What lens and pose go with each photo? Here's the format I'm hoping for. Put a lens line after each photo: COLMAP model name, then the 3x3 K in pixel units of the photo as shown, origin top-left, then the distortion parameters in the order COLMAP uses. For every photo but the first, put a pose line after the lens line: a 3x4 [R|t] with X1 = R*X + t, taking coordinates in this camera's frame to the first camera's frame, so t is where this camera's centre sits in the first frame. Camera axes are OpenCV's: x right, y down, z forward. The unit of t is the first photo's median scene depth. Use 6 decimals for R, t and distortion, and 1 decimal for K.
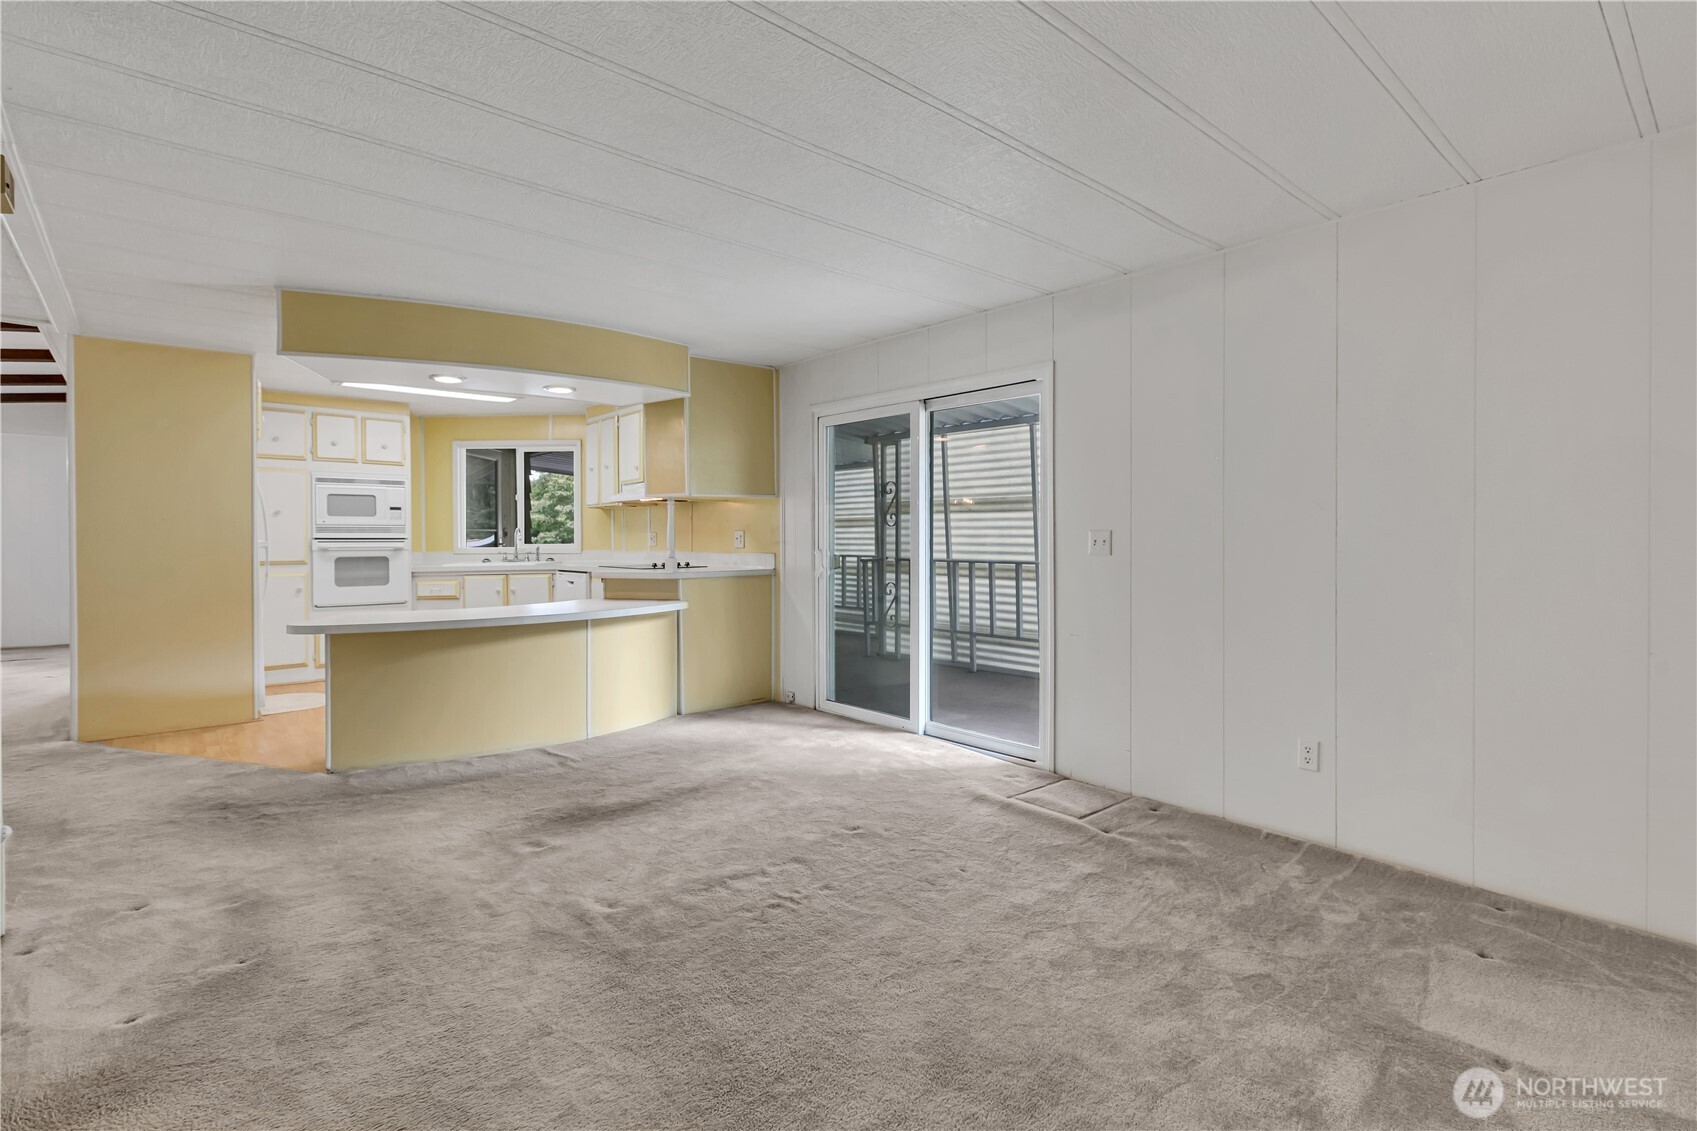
lens RADIAL K [[806.5, 0, 859.1], [0, 806.5, 534.0], [0, 0, 1]] dist [0.003101, 0.000204]
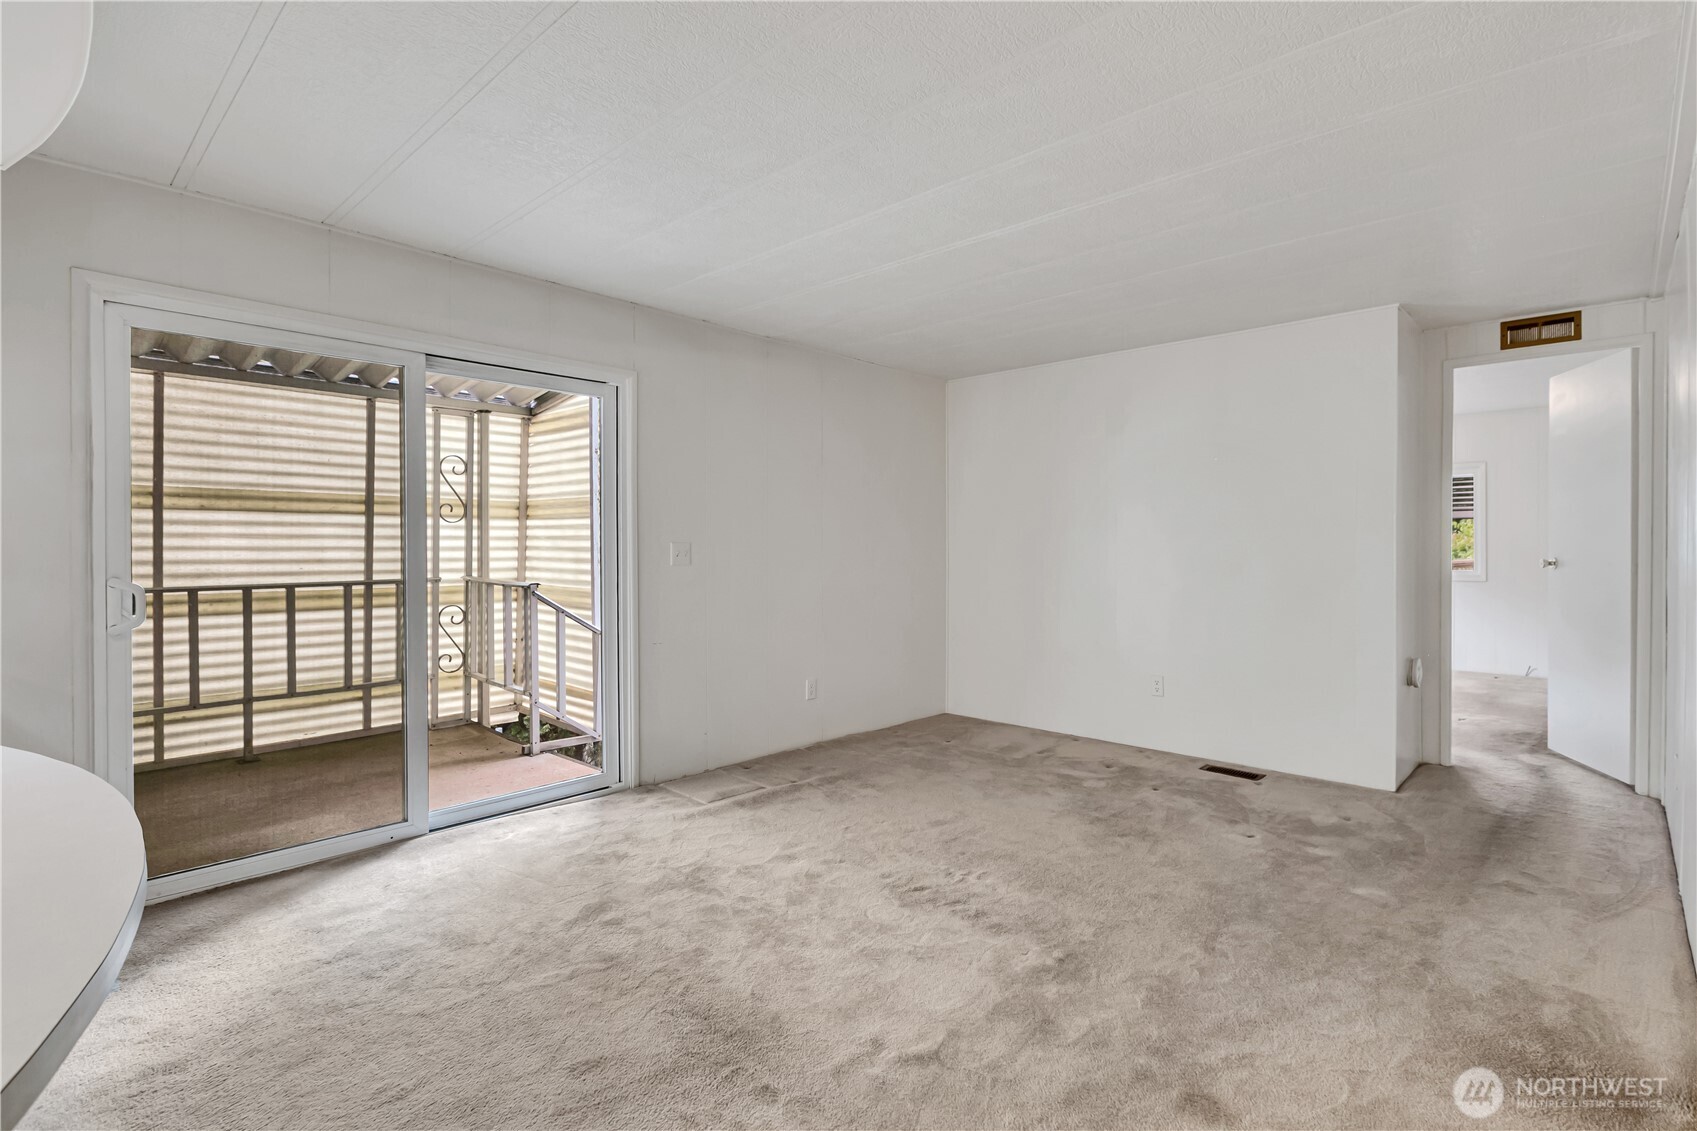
lens RADIAL K [[829.1, 0, 859.6], [0, 829.1, 538.5], [0, 0, 1]] dist [0.004776, 0.000469]
pose [[-0.101290, 0.005597, 0.994841, -0.510273], [-0.001771, 0.999982, -0.005806, -0.002026], [-0.994855, -0.002350, -0.101278, 0.532633]]
